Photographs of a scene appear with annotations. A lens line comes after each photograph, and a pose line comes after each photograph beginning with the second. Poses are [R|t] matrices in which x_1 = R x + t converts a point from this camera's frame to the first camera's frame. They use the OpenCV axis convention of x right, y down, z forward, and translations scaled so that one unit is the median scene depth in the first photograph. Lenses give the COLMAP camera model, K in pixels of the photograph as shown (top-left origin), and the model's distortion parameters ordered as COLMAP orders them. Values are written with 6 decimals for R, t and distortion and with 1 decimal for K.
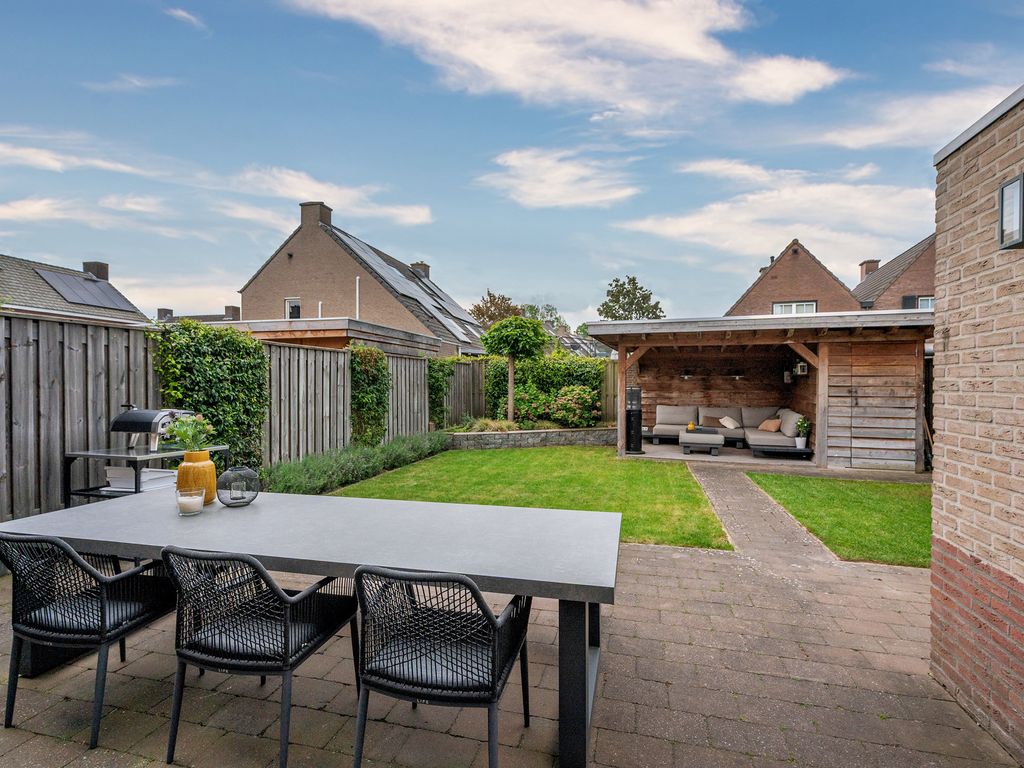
lens RADIAL K [[508.2, 0, 527.3], [0, 508.2, 388.5], [0, 0, 1]] dist [-0.004712, -0.000056]
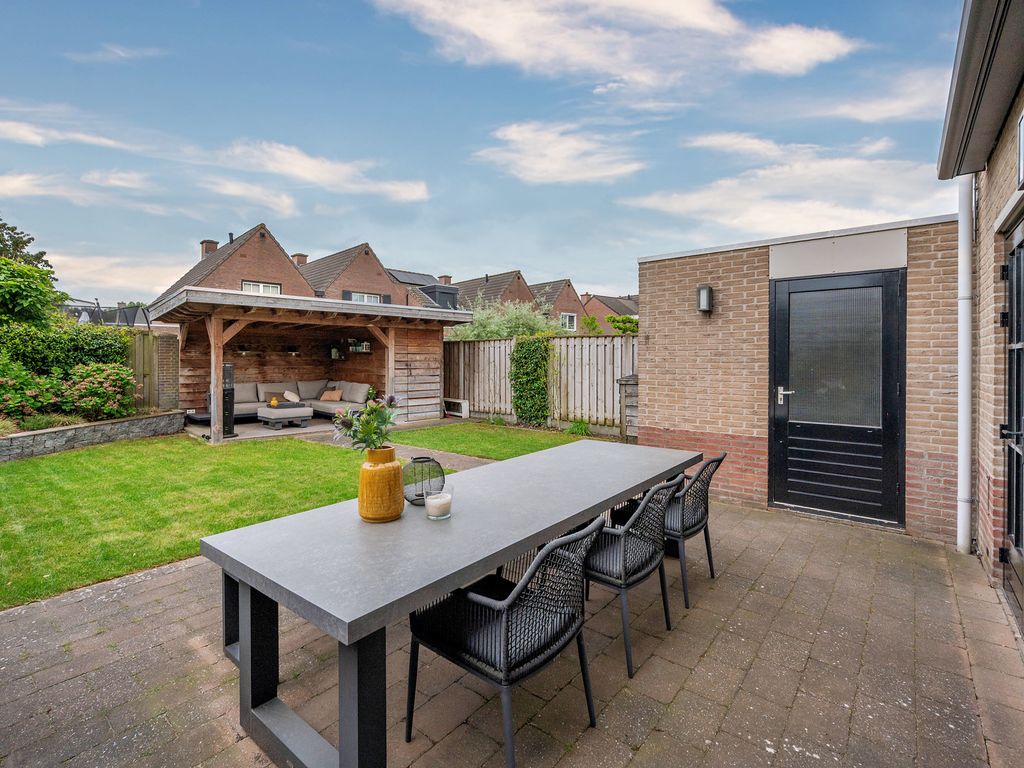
lens RADIAL K [[508.2, 0, 515.4], [0, 508.2, 353.8], [0, 0, 1]] dist [-0.004712, -0.000056]
pose [[0.402165, 0.005433, 0.915551, -0.422906], [0.013056, 0.999847, -0.011668, -0.003446], [-0.915474, 0.016646, 0.402032, 0.167025]]
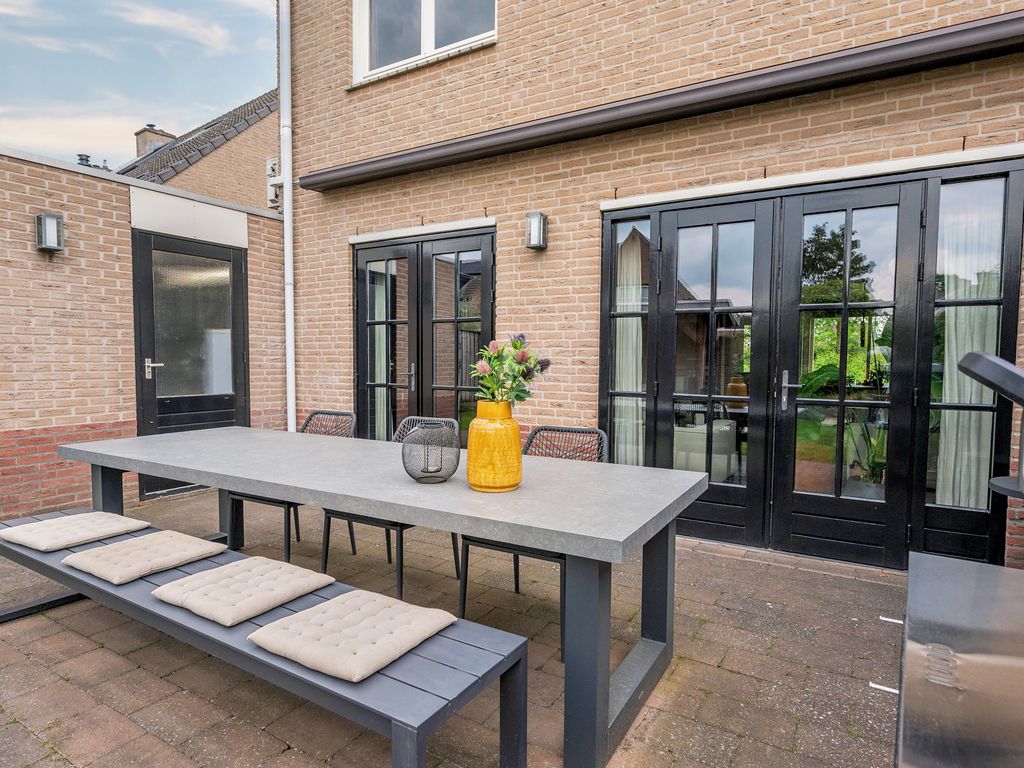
lens RADIAL K [[596.6, 0, 509.5], [0, 596.6, 393.9], [0, 0, 1]] dist [0.000136, -0.001819]
pose [[-0.960237, -0.021816, 0.278331, -0.280457], [-0.000874, 0.997172, 0.075143, 0.020430], [-0.279183, 0.071912, -0.957541, 0.559686]]
